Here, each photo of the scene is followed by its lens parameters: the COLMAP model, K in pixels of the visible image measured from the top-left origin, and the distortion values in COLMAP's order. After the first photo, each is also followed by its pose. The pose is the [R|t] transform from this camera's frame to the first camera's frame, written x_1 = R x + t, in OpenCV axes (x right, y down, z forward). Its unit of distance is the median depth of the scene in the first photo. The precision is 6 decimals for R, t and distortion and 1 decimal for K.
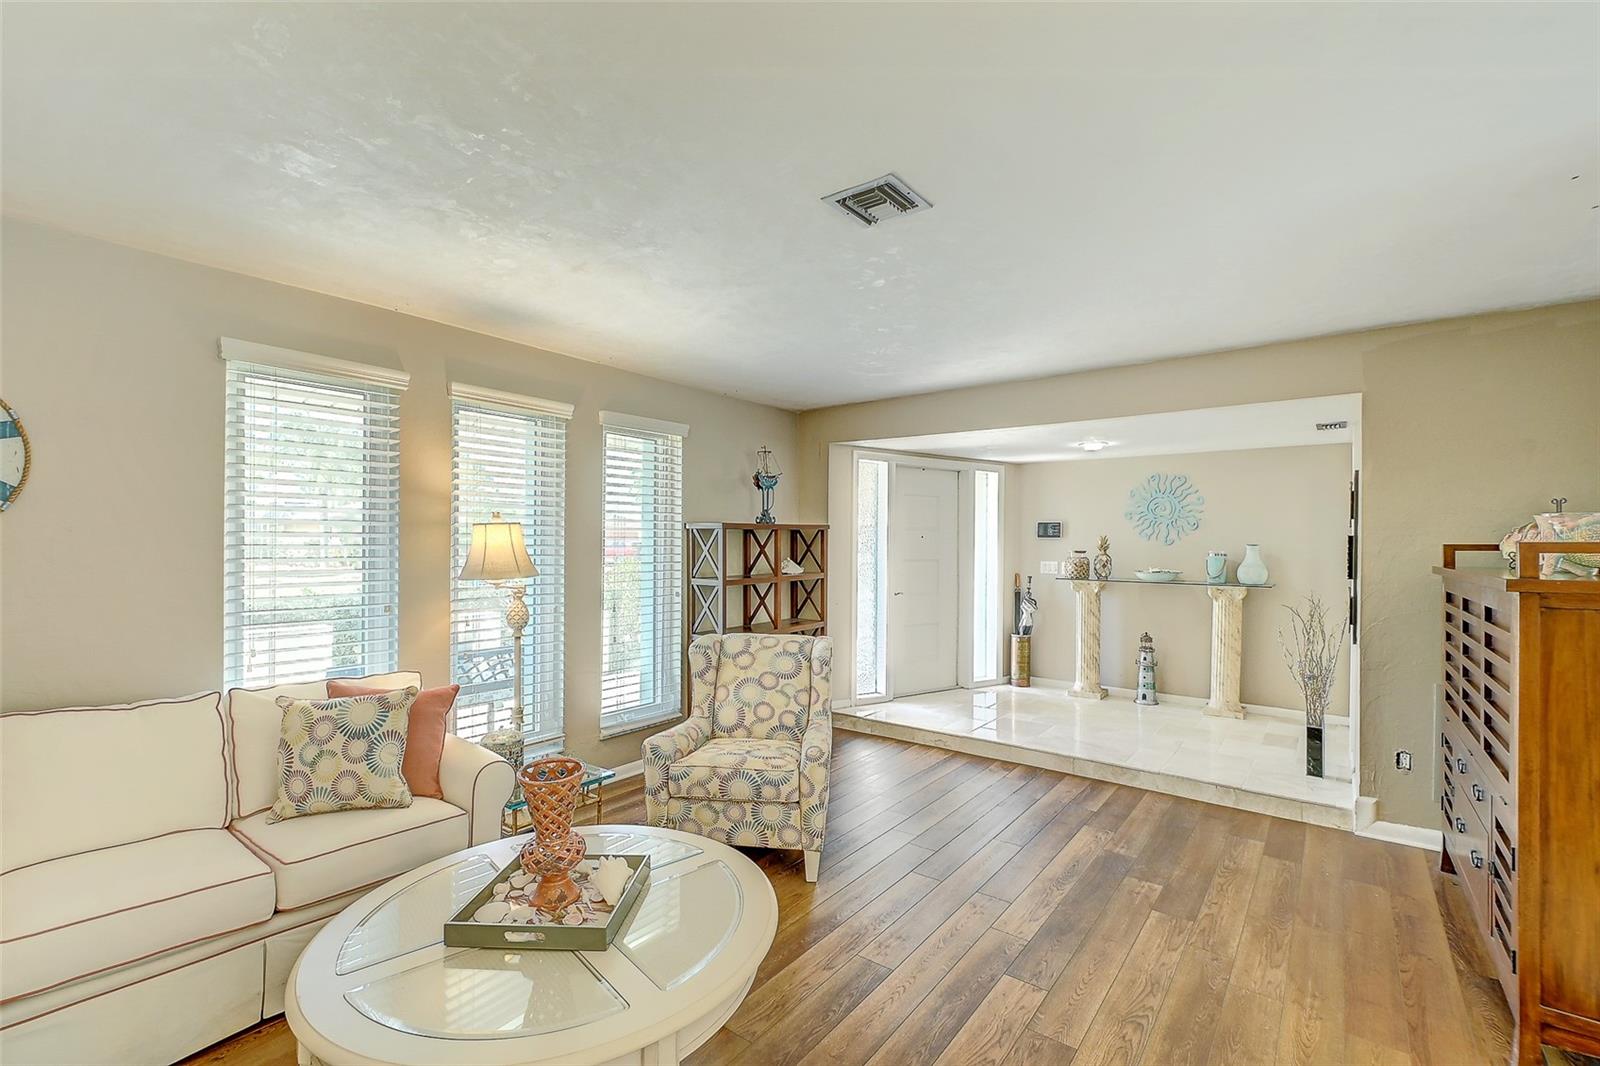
lens RADIAL K [[698.5, 0, 800.3], [0, 698.5, 542.6], [0, 0, 1]] dist [-0.000417, -0.000623]
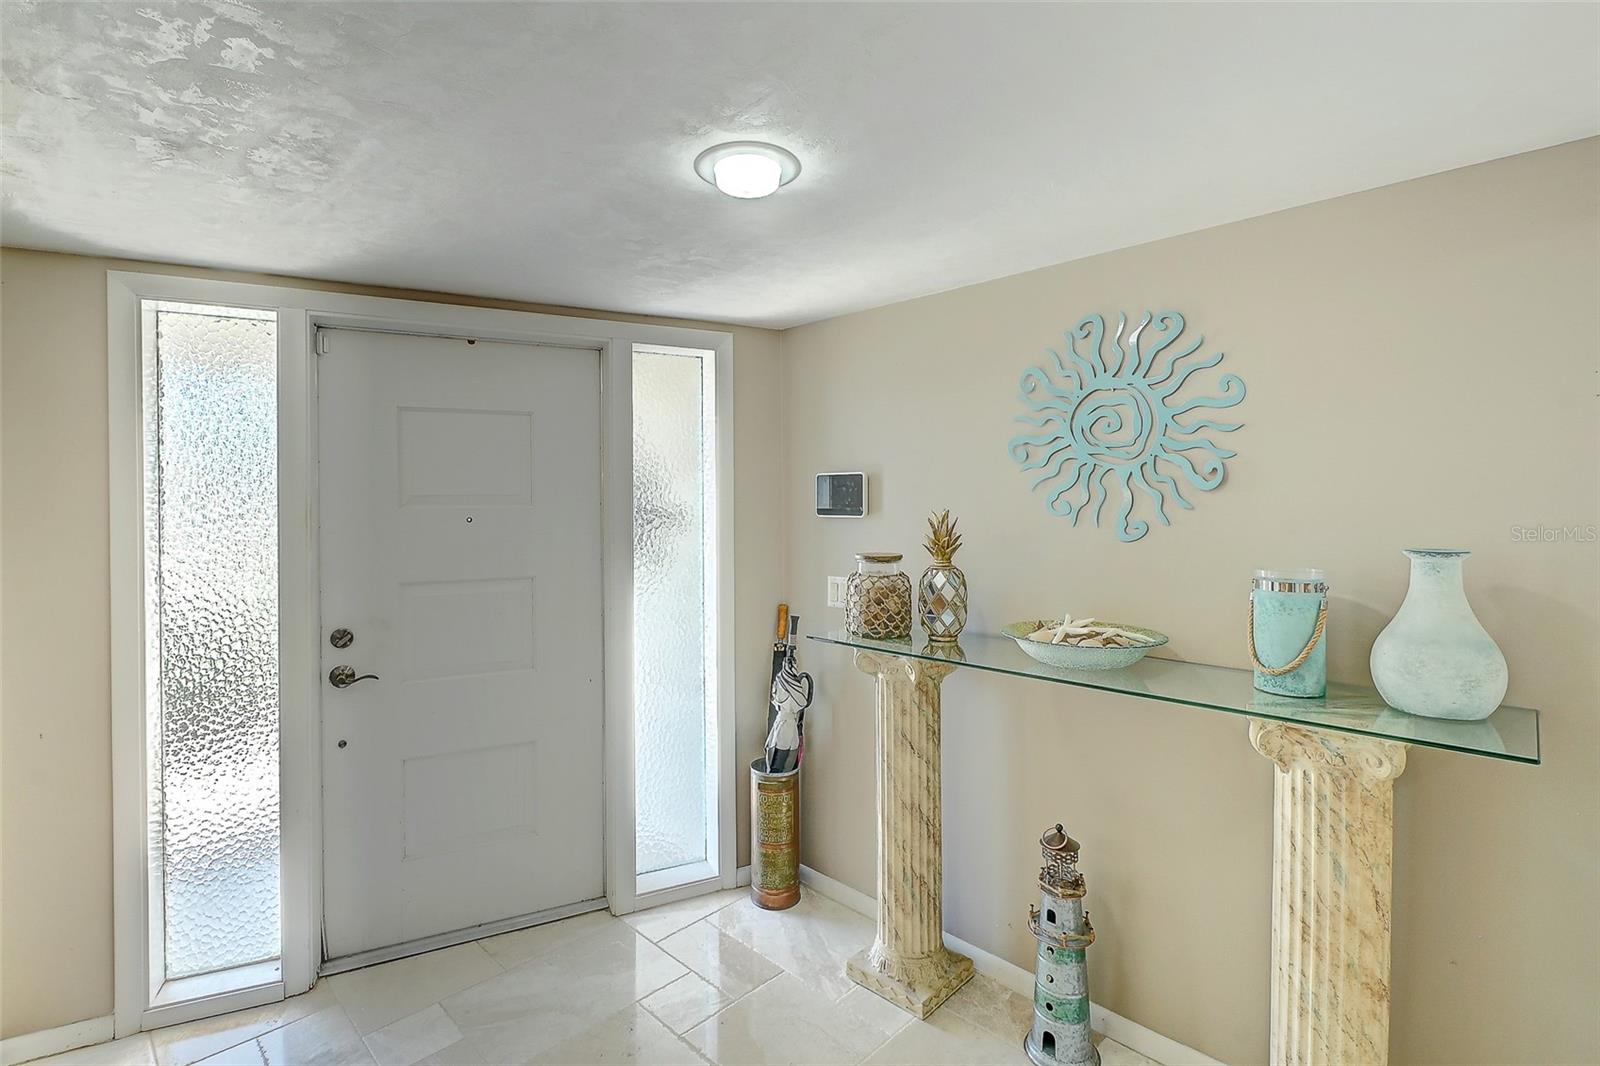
lens RADIAL K [[738.9, 0, 799.6], [0, 738.9, 505.2], [0, 0, 1]] dist [-0.002652, -0.000553]
pose [[0.992358, -0.014673, -0.122518, 0.413850], [0.015301, 0.999874, 0.004183, -0.015913], [0.122441, -0.006025, 0.992458, 0.647227]]
